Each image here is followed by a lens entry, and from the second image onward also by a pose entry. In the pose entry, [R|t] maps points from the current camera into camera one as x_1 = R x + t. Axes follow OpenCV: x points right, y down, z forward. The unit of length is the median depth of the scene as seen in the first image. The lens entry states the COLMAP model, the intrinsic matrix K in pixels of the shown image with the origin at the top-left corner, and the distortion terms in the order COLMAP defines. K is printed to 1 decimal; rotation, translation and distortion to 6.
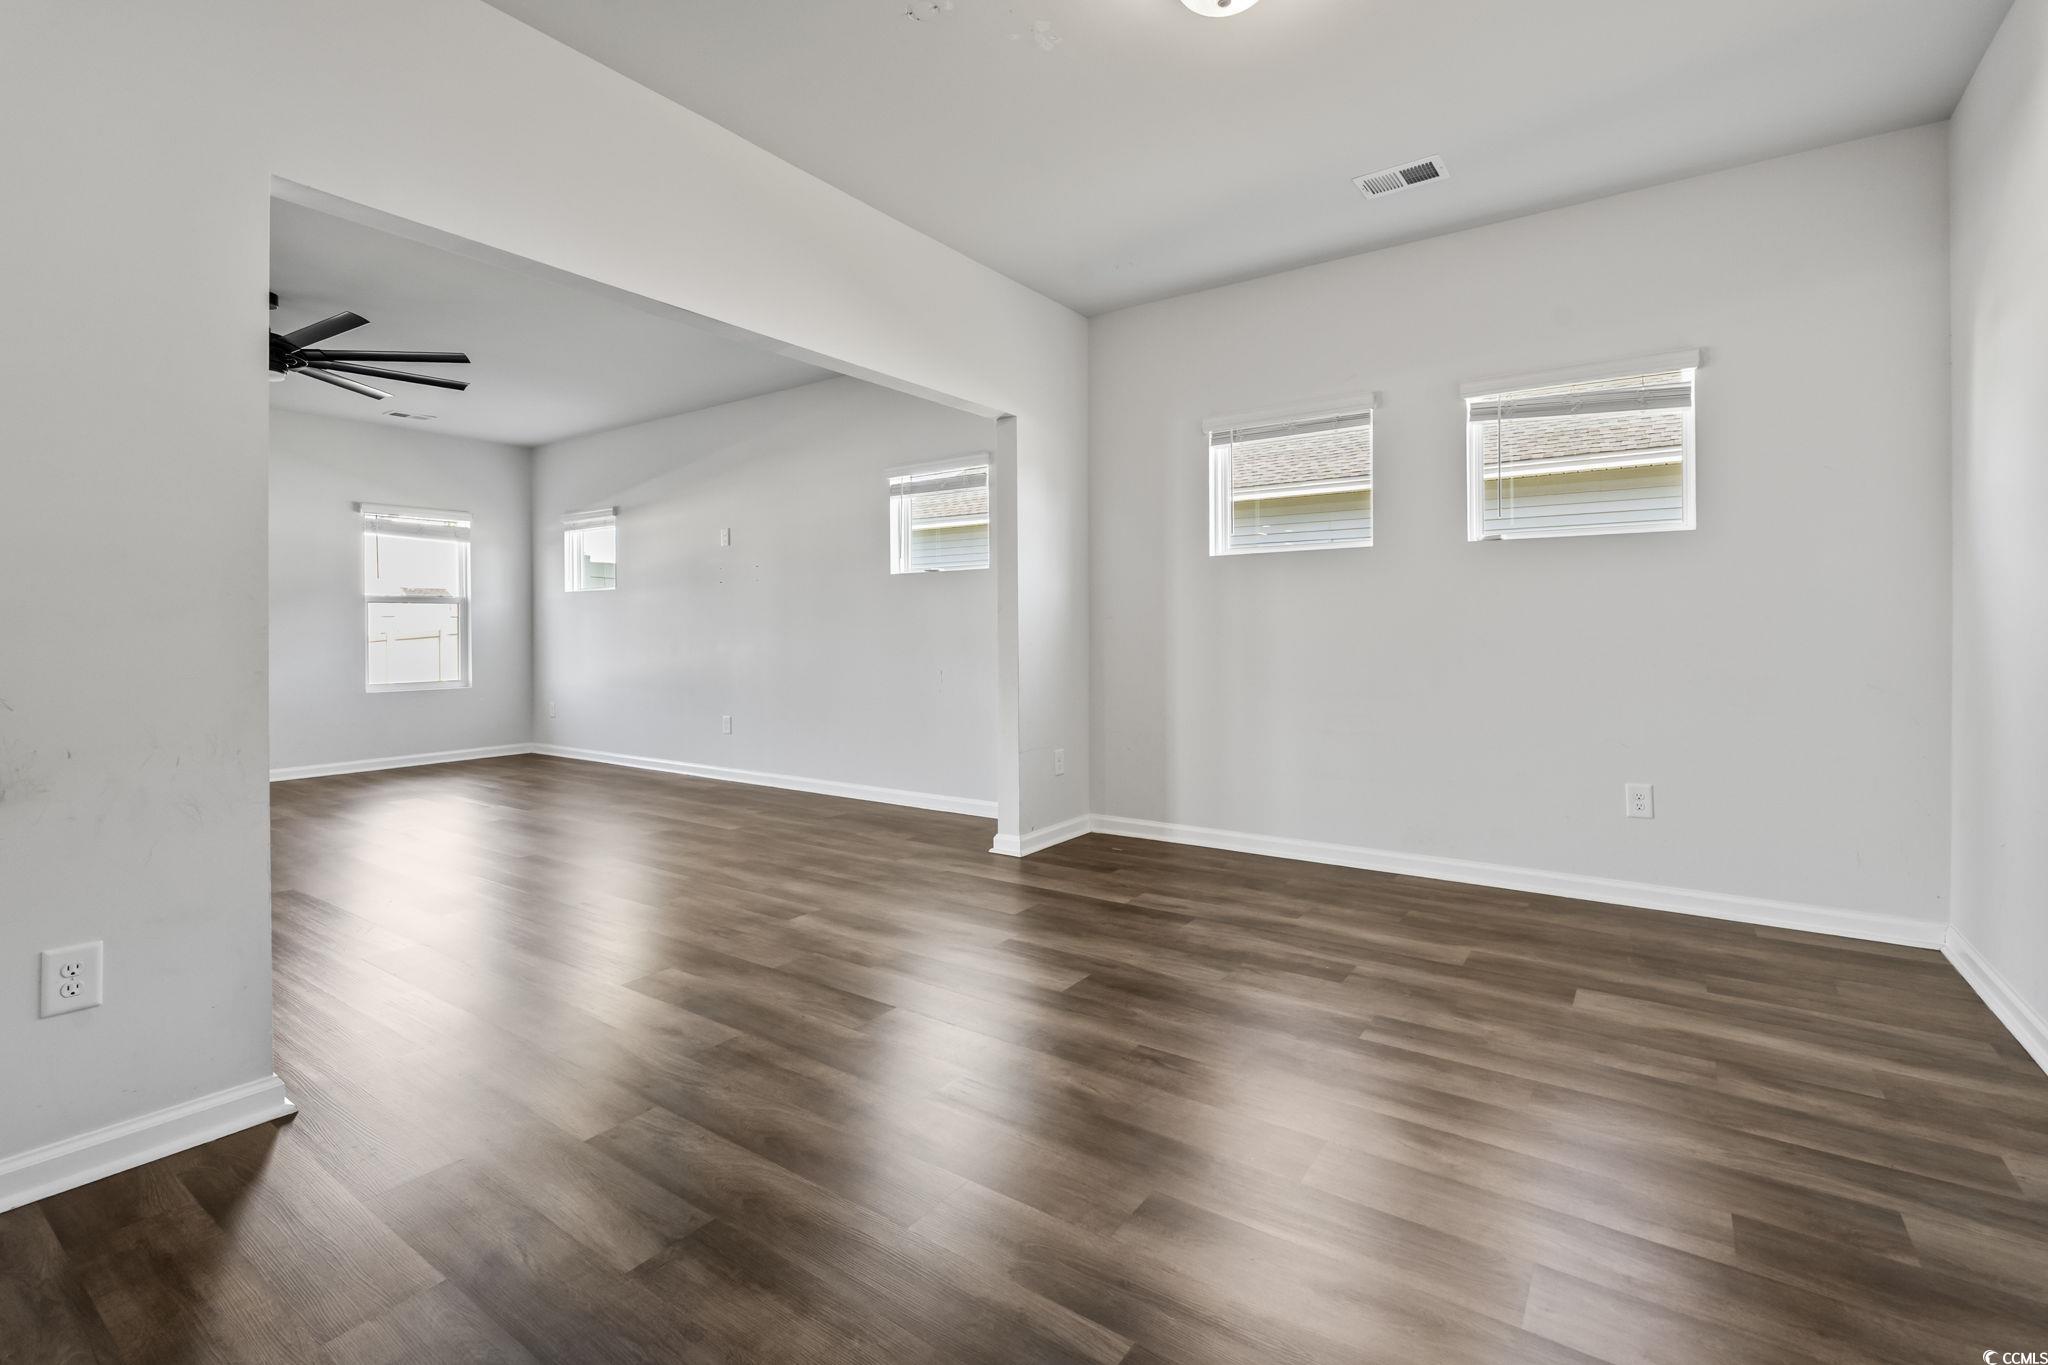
lens RADIAL K [[919.3, 0, 1034.0], [0, 919.3, 637.1], [0, 0, 1]] dist [-0.011435, 0.000218]
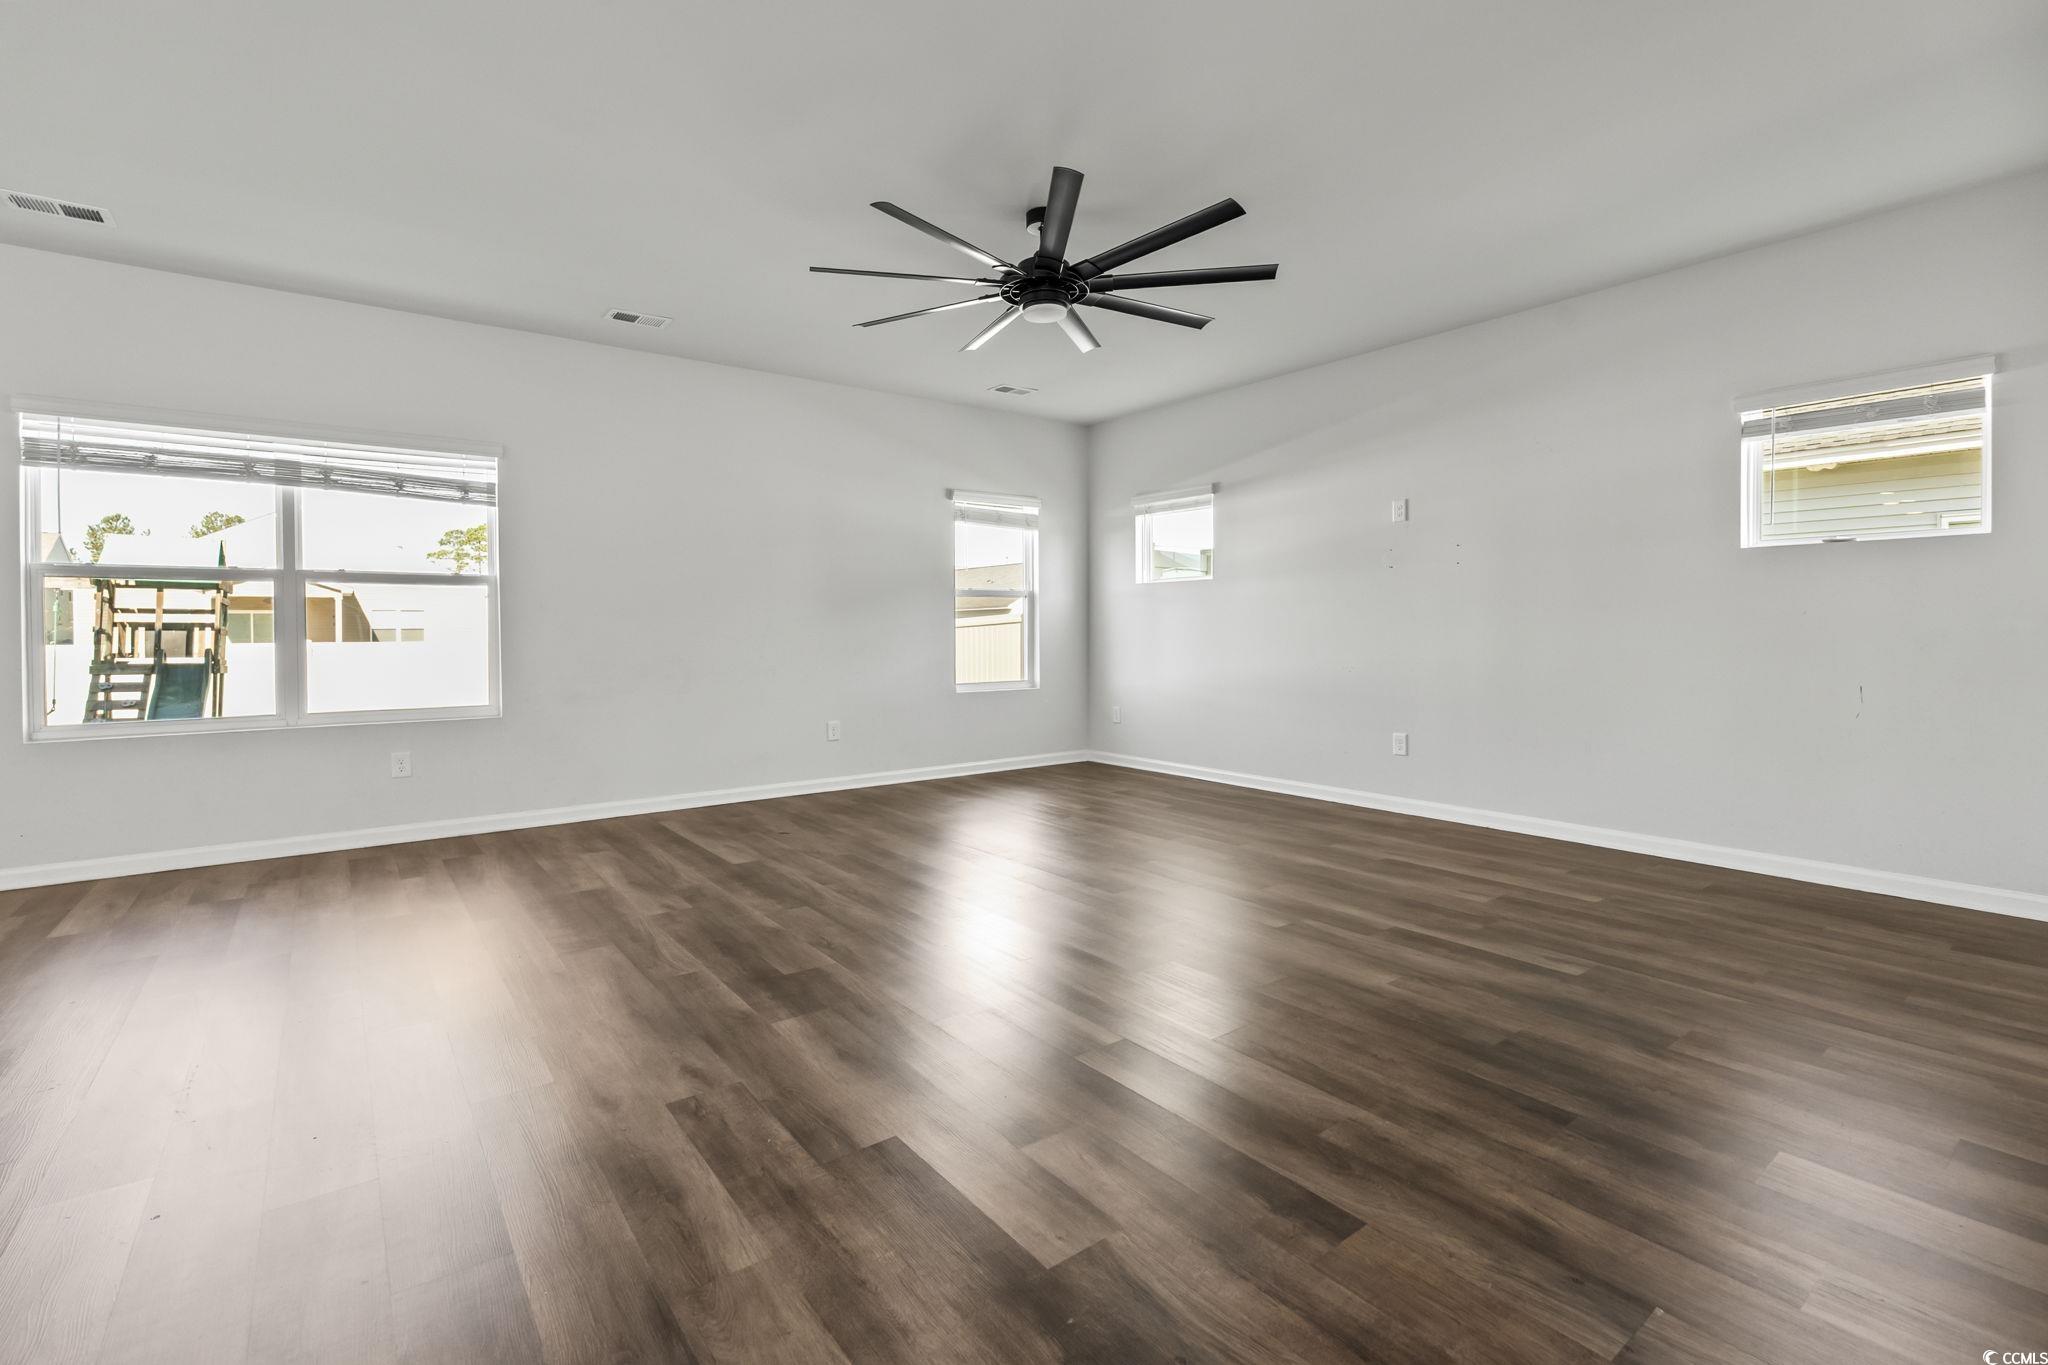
lens RADIAL K [[919.3, 0, 1034.0], [0, 919.3, 637.1], [0, 0, 1]] dist [-0.011435, 0.000218]
pose [[0.952967, 0.006938, -0.302994, -0.354539], [-0.007181, 0.999974, 0.000313, 0.004141], [0.302989, 0.001878, 0.952992, 0.119499]]
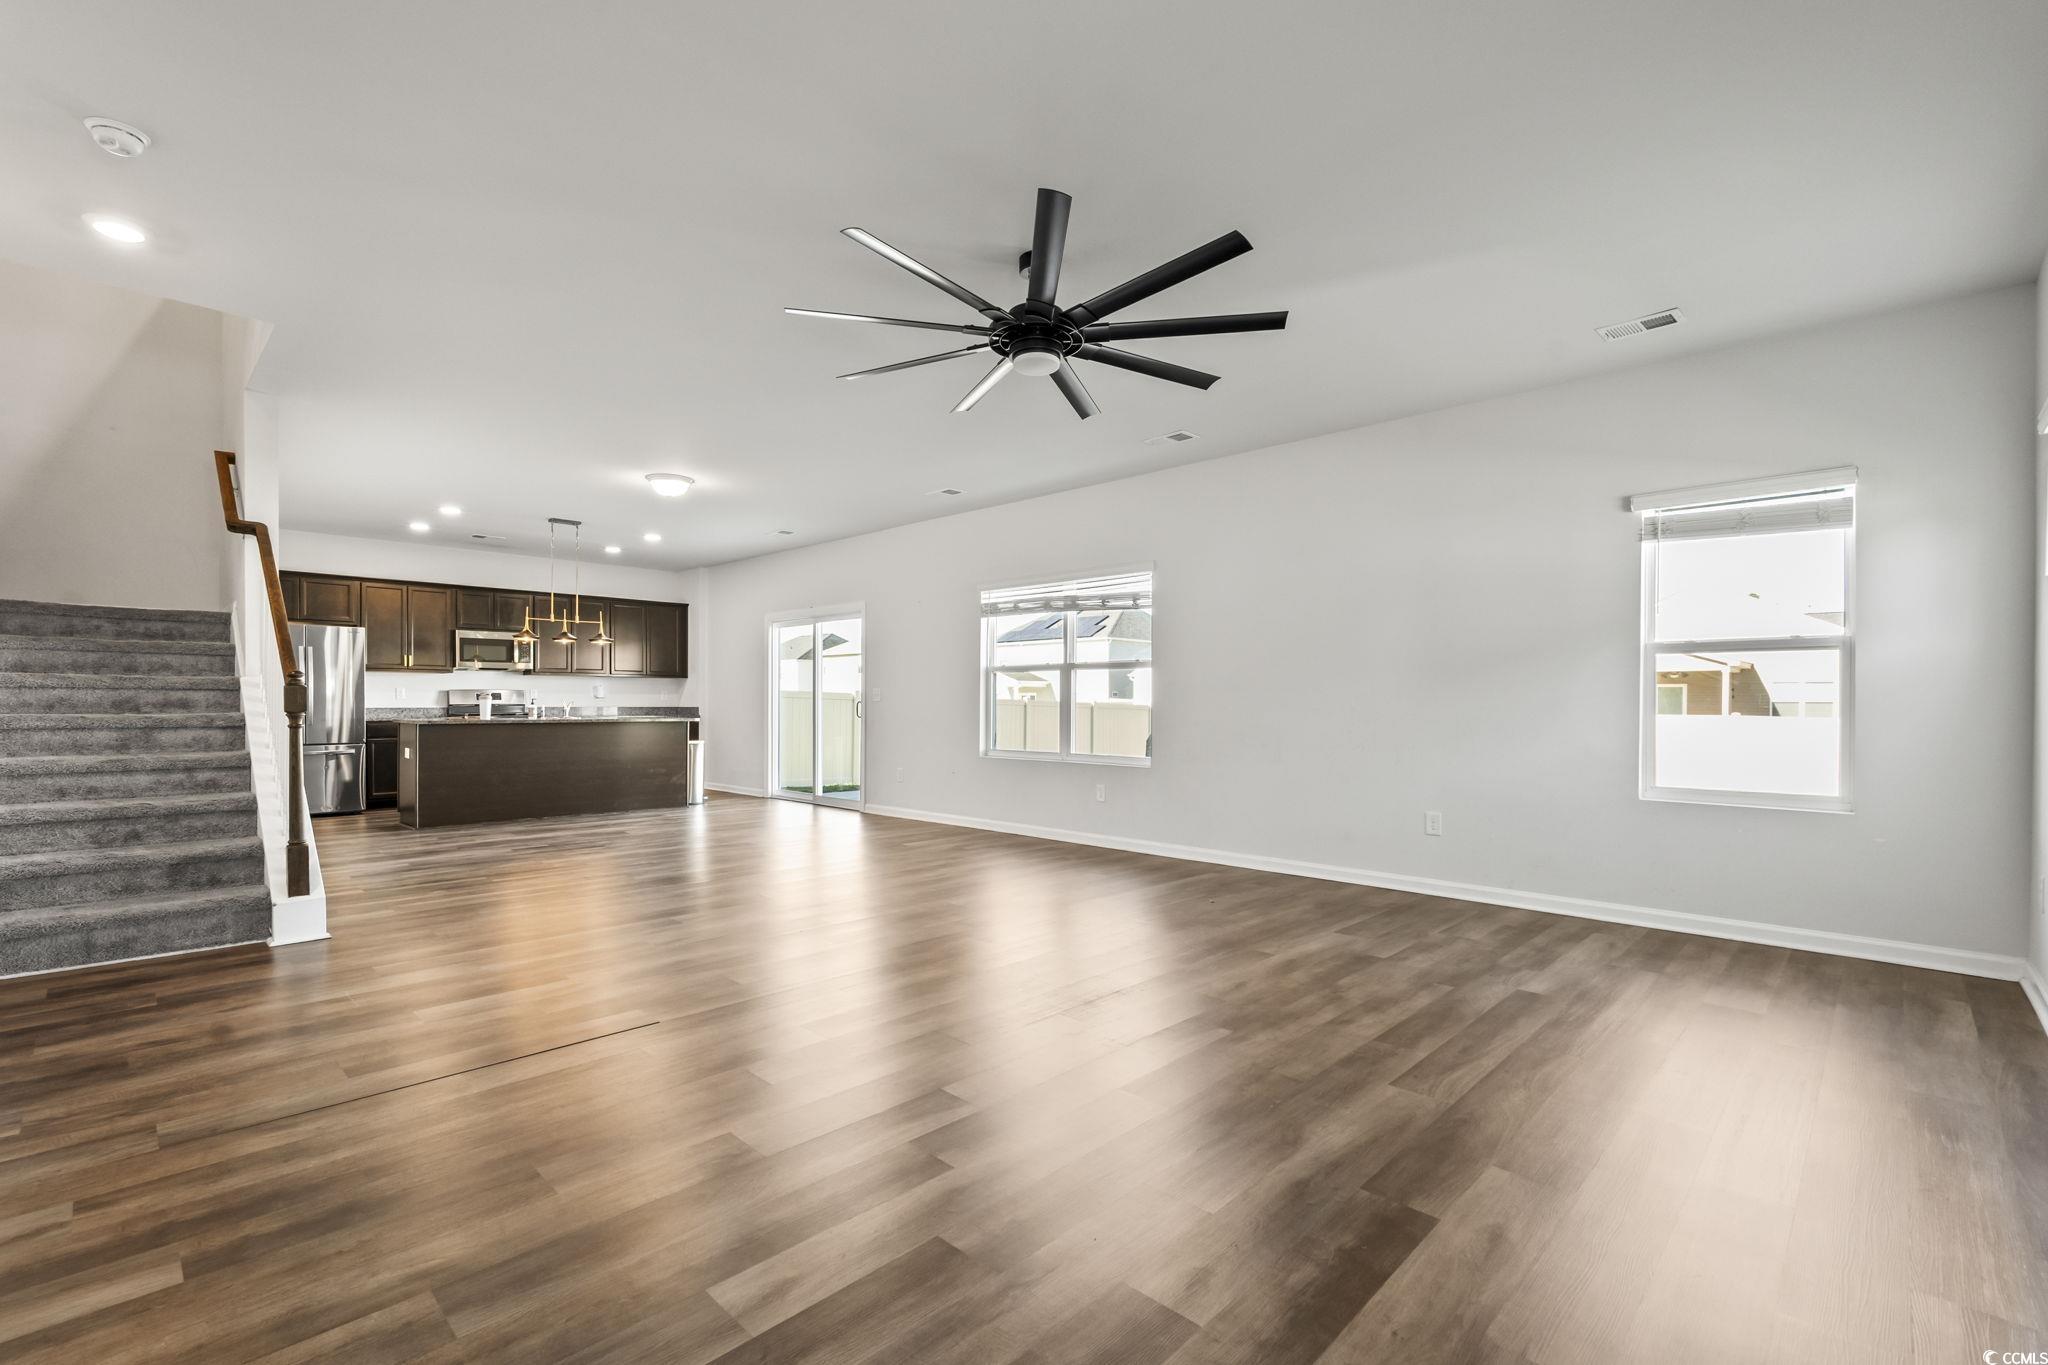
lens RADIAL K [[905.2, 0, 1026.2], [0, 905.2, 716.8], [0, 0, 1]] dist [-0.008394, -0.000427]
pose [[-0.160399, 0.023544, -0.986771, -0.051030], [-0.014353, 0.999554, 0.026182, -0.004931], [0.986948, 0.018363, -0.159989, 0.660559]]
